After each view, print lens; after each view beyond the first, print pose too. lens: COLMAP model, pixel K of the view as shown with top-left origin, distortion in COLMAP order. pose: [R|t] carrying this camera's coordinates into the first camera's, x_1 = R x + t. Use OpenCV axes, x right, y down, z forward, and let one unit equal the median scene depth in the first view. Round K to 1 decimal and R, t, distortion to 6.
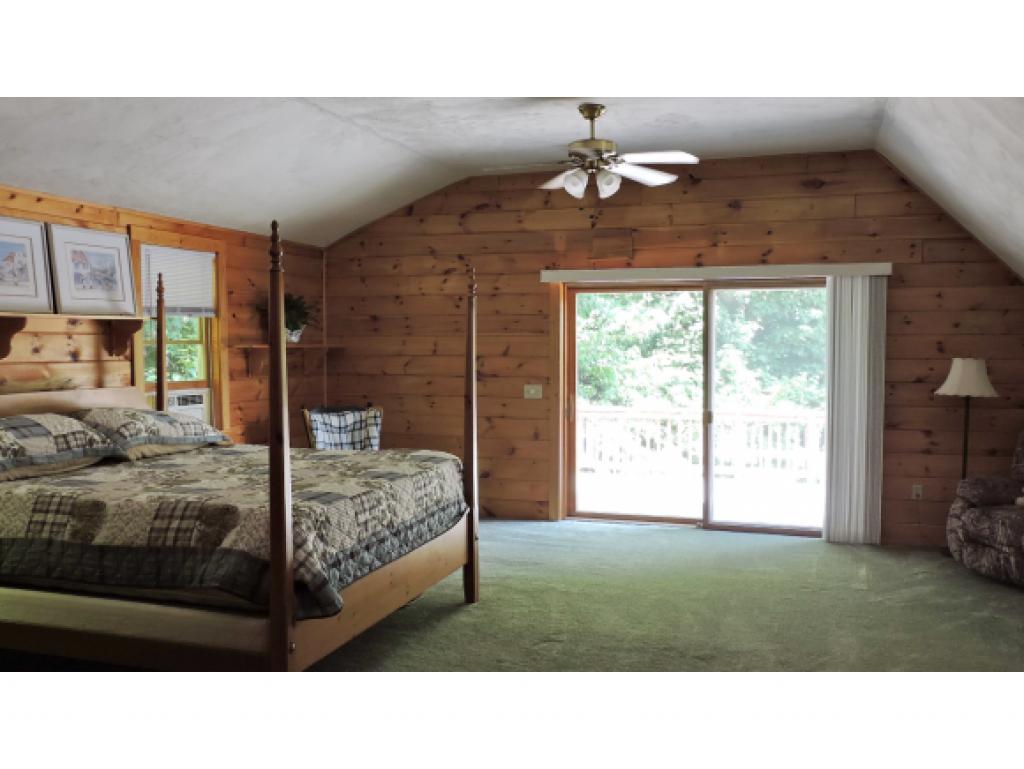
lens RADIAL K [[889.6, 0, 502.2], [0, 889.6, 388.6], [0, 0, 1]] dist [-0.032424, 0.006938]
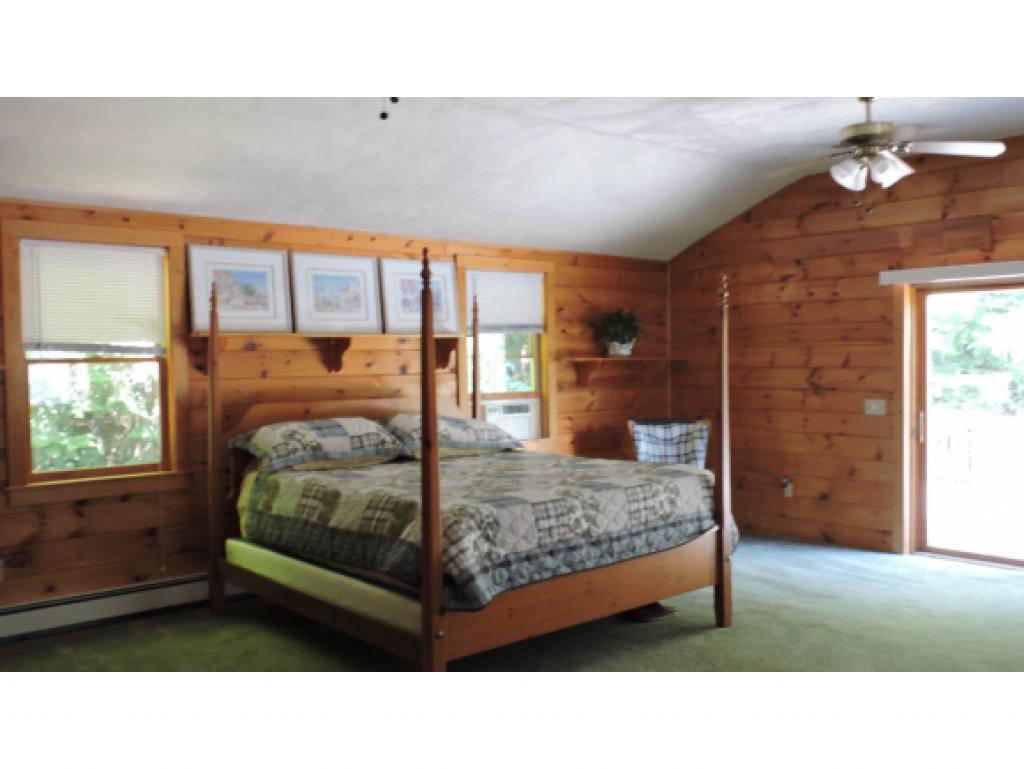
lens RADIAL K [[889.6, 0, 492.2], [0, 889.6, 389.6], [0, 0, 1]] dist [-0.032424, 0.006938]
pose [[0.854714, 0.006809, -0.519054, 0.198899], [-0.013761, 0.999860, -0.009544, -0.000459], [0.518916, 0.015300, 0.854688, 0.046713]]
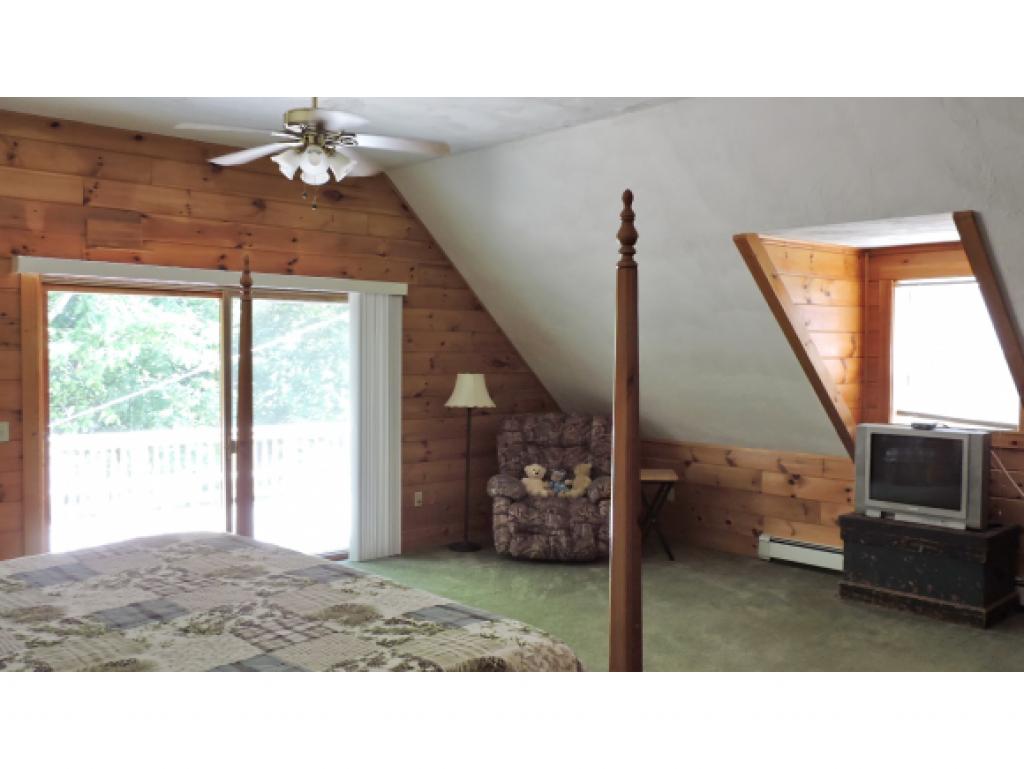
lens RADIAL K [[889.6, 0, 519.6], [0, 889.6, 382.1], [0, 0, 1]] dist [-0.032424, 0.006938]
pose [[0.460286, -0.027229, 0.887353, -0.440743], [0.038269, 0.999209, 0.010811, -0.032155], [-0.886946, 0.028982, 0.460964, 0.400584]]
